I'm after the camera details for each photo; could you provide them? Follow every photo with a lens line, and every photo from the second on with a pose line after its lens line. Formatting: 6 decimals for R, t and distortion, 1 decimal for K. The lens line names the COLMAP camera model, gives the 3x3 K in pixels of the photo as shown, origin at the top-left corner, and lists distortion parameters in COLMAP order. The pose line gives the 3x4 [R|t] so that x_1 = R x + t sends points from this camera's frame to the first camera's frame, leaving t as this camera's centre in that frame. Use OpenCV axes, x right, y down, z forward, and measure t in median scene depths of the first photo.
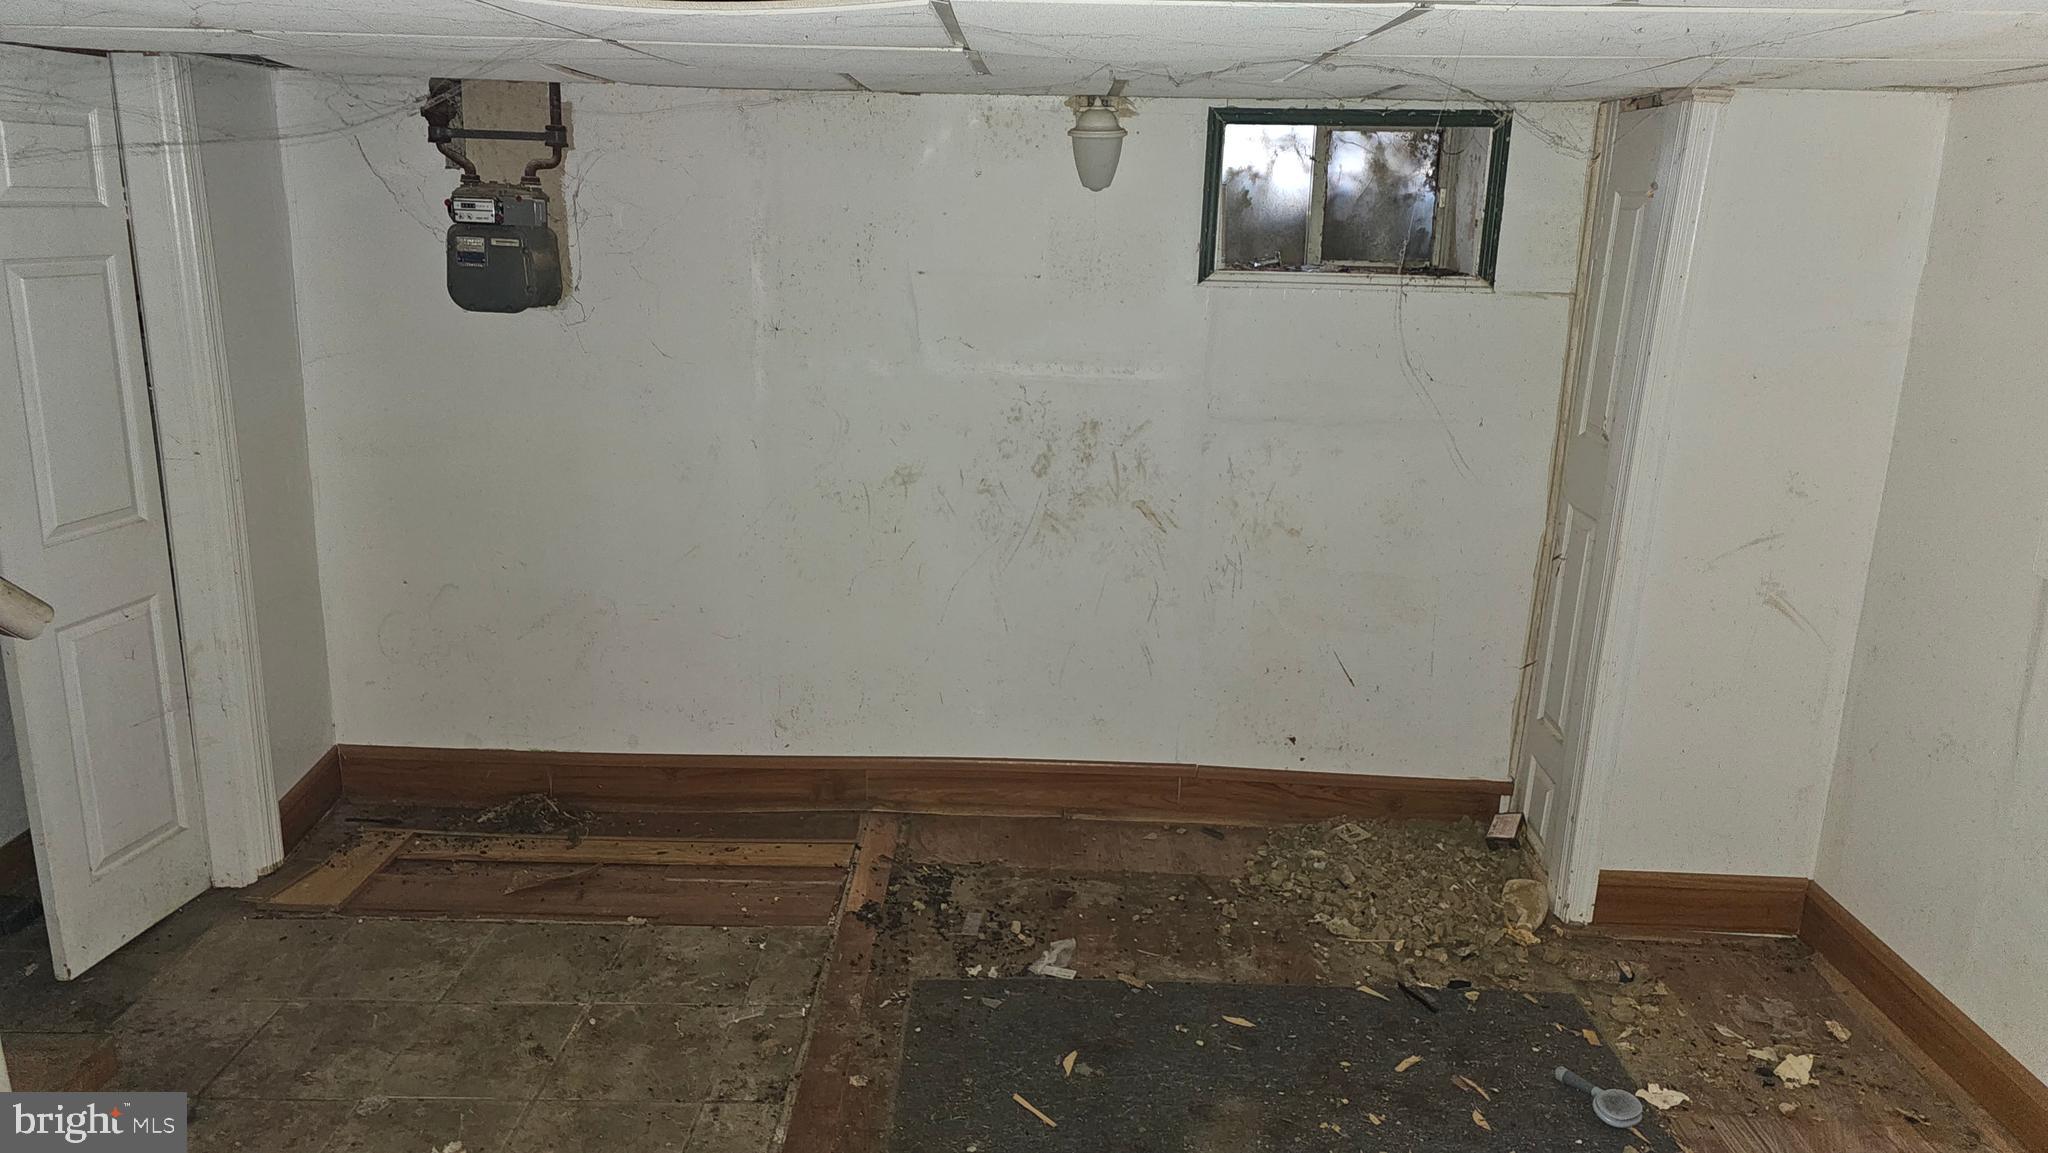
lens RADIAL K [[1357.5, 0, 1030.1], [0, 1357.5, 580.3], [0, 0, 1]] dist [0.037000, -0.033818]
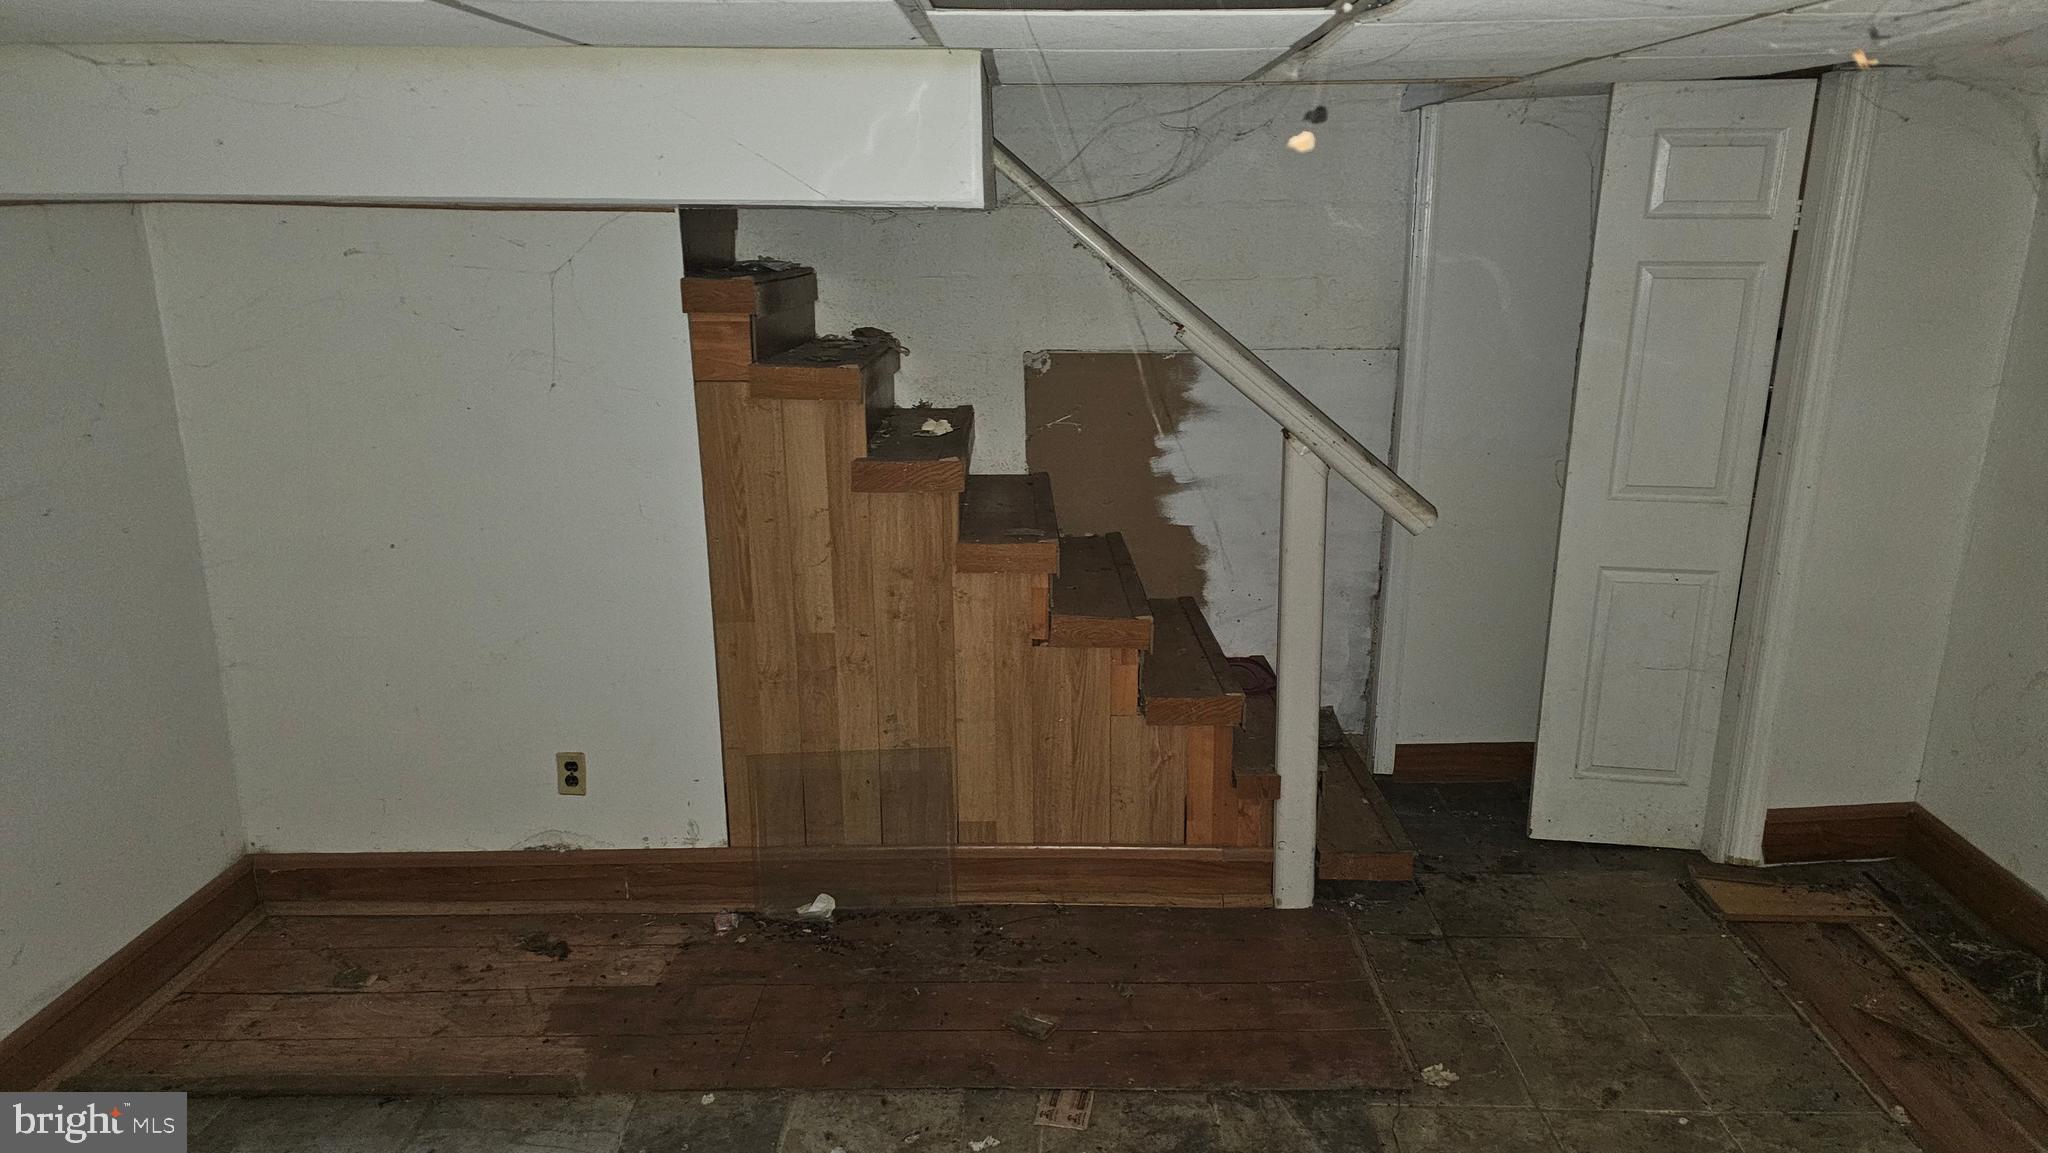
lens RADIAL K [[1357.5, 0, 1032.4], [0, 1357.5, 568.8], [0, 0, 1]] dist [0.037000, -0.033818]
pose [[-0.013235, 0.233409, -0.972289, 0.416764], [-0.264327, 0.936967, 0.228528, -0.093371], [0.964342, 0.260026, 0.049296, 0.405138]]
